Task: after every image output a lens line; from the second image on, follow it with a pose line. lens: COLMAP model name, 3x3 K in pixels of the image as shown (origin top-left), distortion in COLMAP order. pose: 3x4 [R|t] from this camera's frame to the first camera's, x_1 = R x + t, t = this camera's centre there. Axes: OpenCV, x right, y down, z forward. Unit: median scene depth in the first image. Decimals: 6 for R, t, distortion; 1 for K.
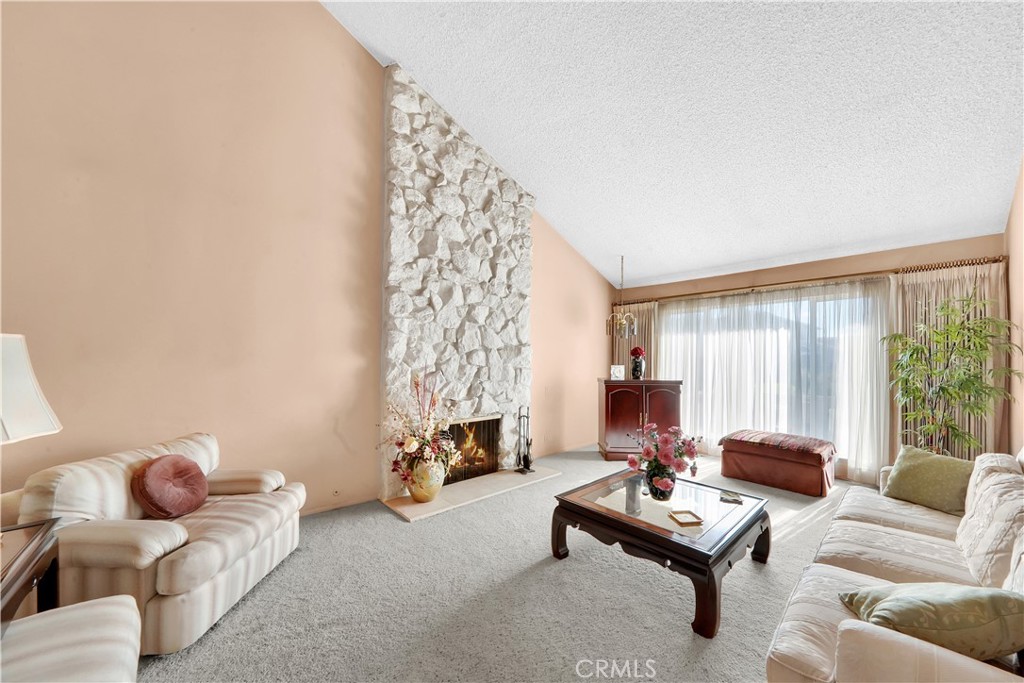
lens RADIAL K [[371.9, 0, 519.3], [0, 371.9, 349.0], [0, 0, 1]] dist [-0.014232, -0.000573]
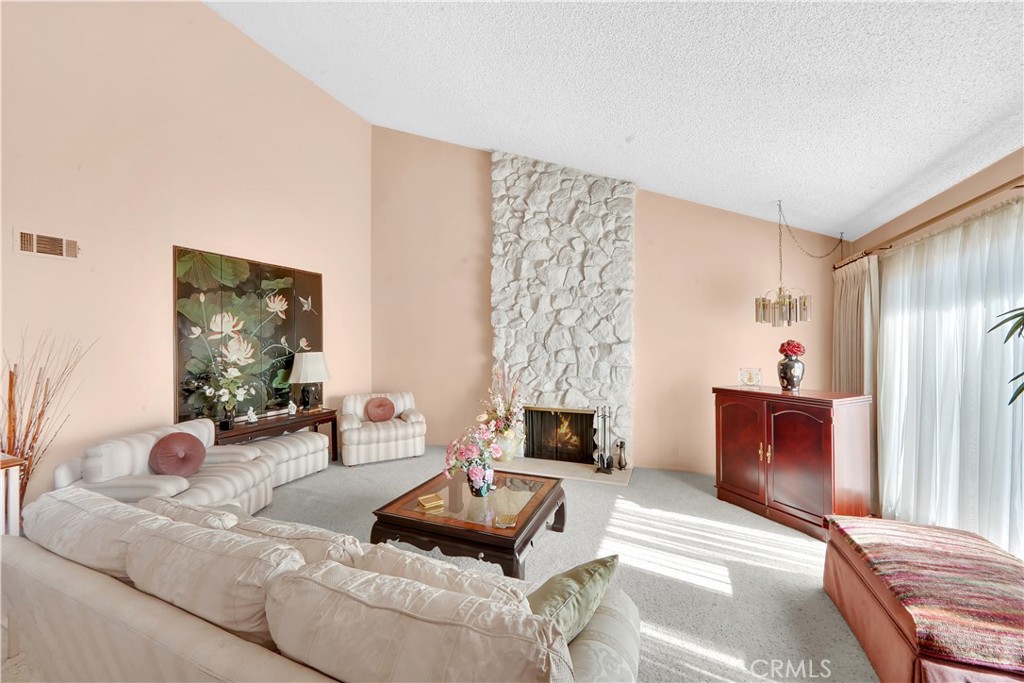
lens RADIAL K [[371.9, 0, 514.2], [0, 371.9, 348.7], [0, 0, 1]] dist [-0.014232, -0.000573]
pose [[0.419903, -0.002709, -0.907565, 0.861786], [0.031069, 0.999452, 0.011391, -0.015797], [0.907037, -0.032980, 0.419757, 0.384012]]
